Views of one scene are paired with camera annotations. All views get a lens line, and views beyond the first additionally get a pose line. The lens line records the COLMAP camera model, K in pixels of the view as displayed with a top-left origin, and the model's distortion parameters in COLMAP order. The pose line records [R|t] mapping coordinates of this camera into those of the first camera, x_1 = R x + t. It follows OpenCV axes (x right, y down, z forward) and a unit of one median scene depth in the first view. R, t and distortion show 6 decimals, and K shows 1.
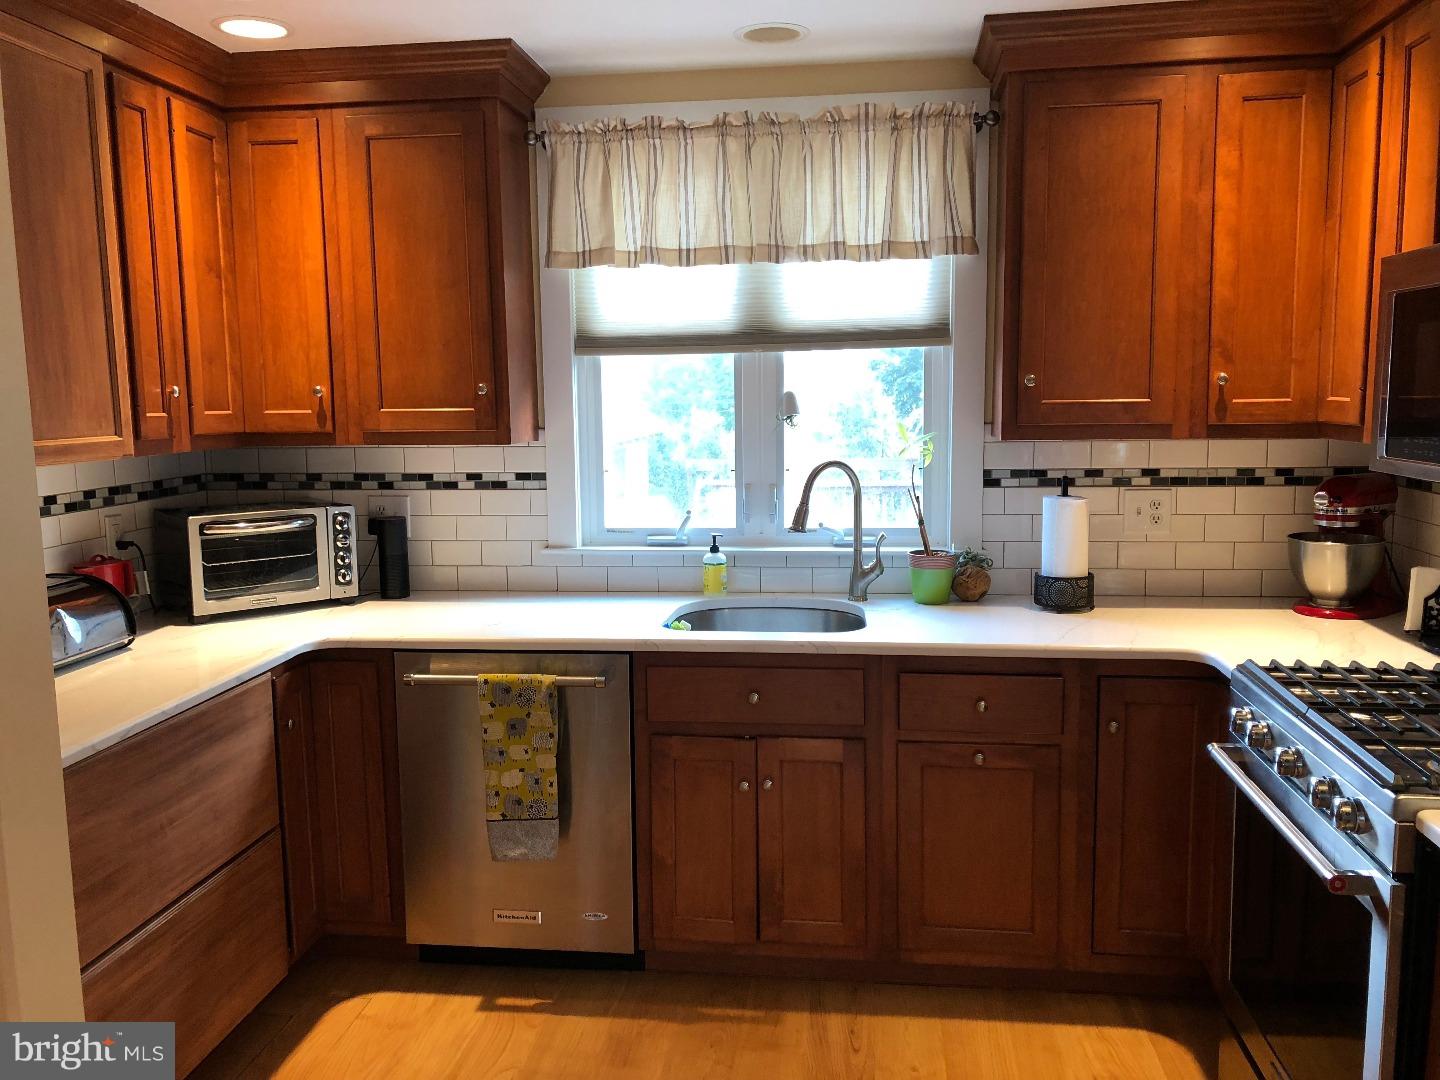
lens RADIAL K [[1169.9, 0, 717.5], [0, 1169.9, 535.1], [0, 0, 1]] dist [0.030435, -0.032297]
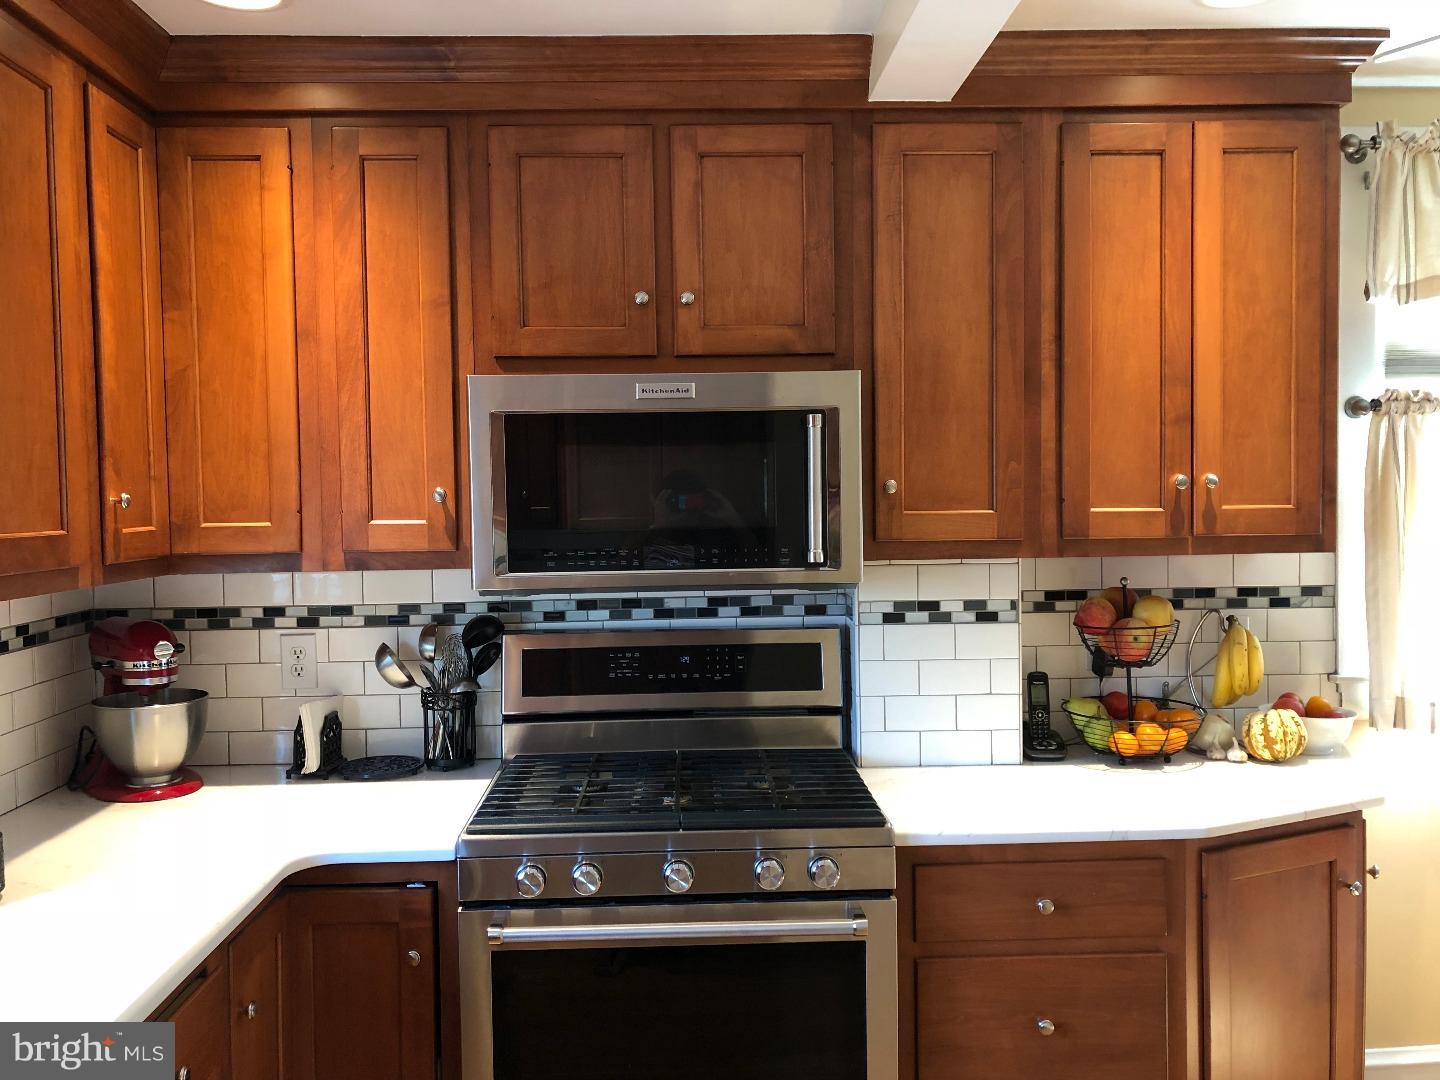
lens RADIAL K [[1169.9, 0, 709.8], [0, 1169.9, 536.3], [0, 0, 1]] dist [0.030435, -0.032297]
pose [[-0.158814, -0.020128, 0.987103, -0.329133], [0.142897, 0.988796, 0.043153, -0.086961], [-0.976913, 0.147907, -0.154159, 0.730332]]
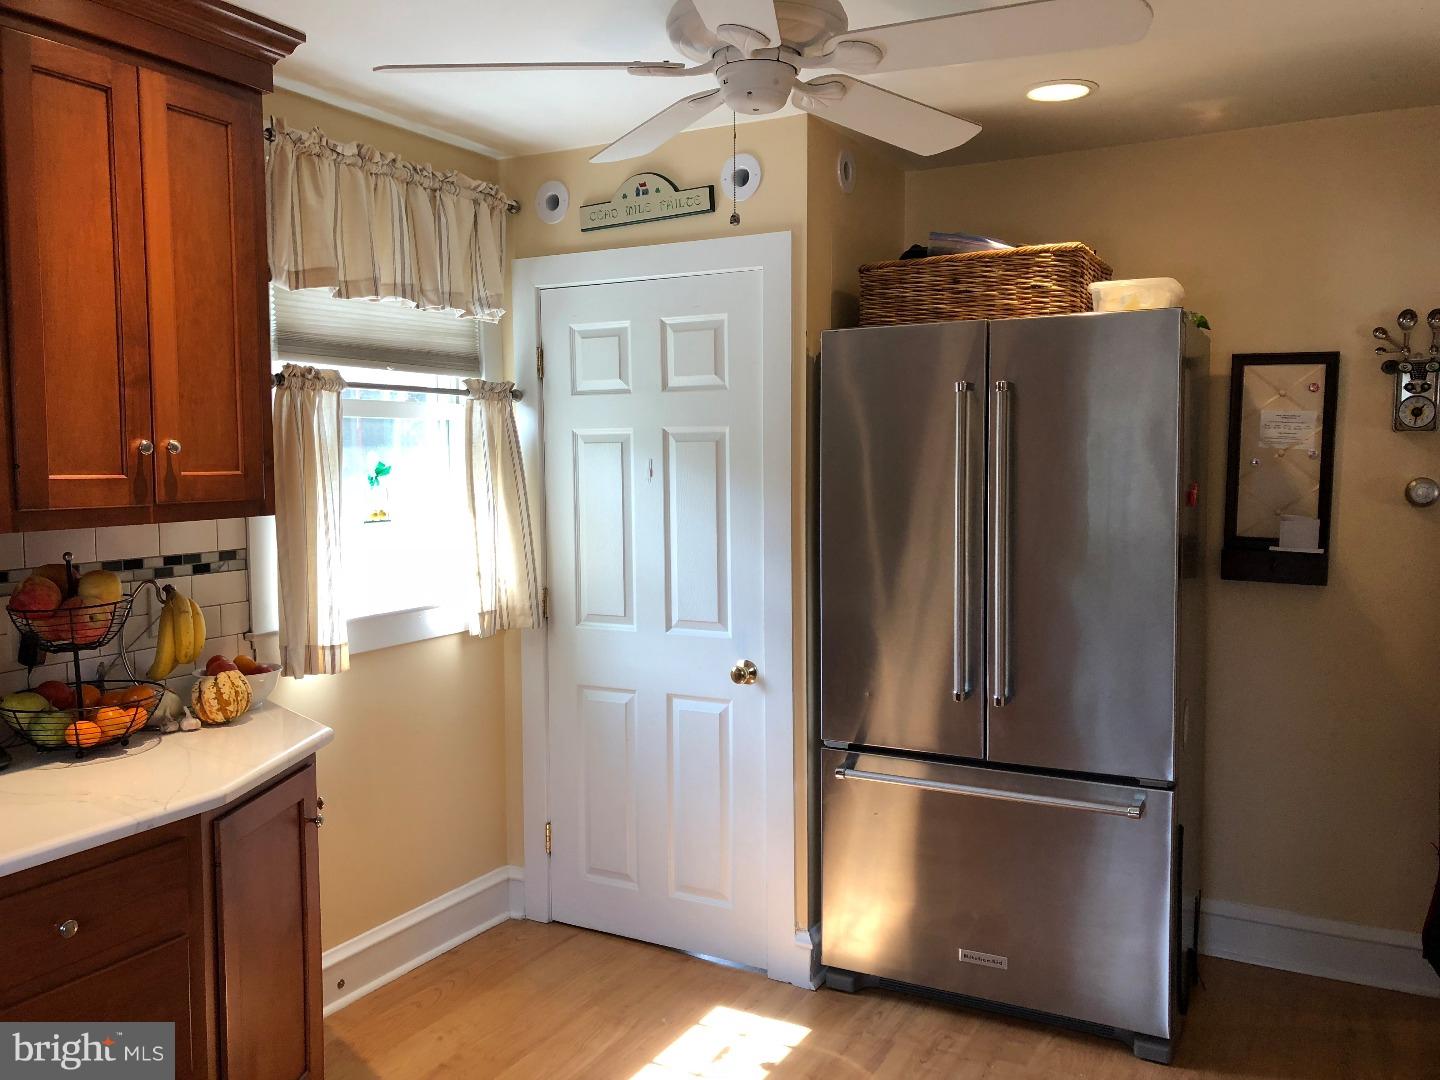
lens RADIAL K [[1169.9, 0, 715.1], [0, 1169.9, 534.8], [0, 0, 1]] dist [0.030435, -0.032297]
pose [[-0.931701, -0.005462, 0.363185, -0.212756], [0.065139, 0.981164, 0.181862, -0.101666], [-0.357338, 0.193098, -0.913796, 0.860436]]
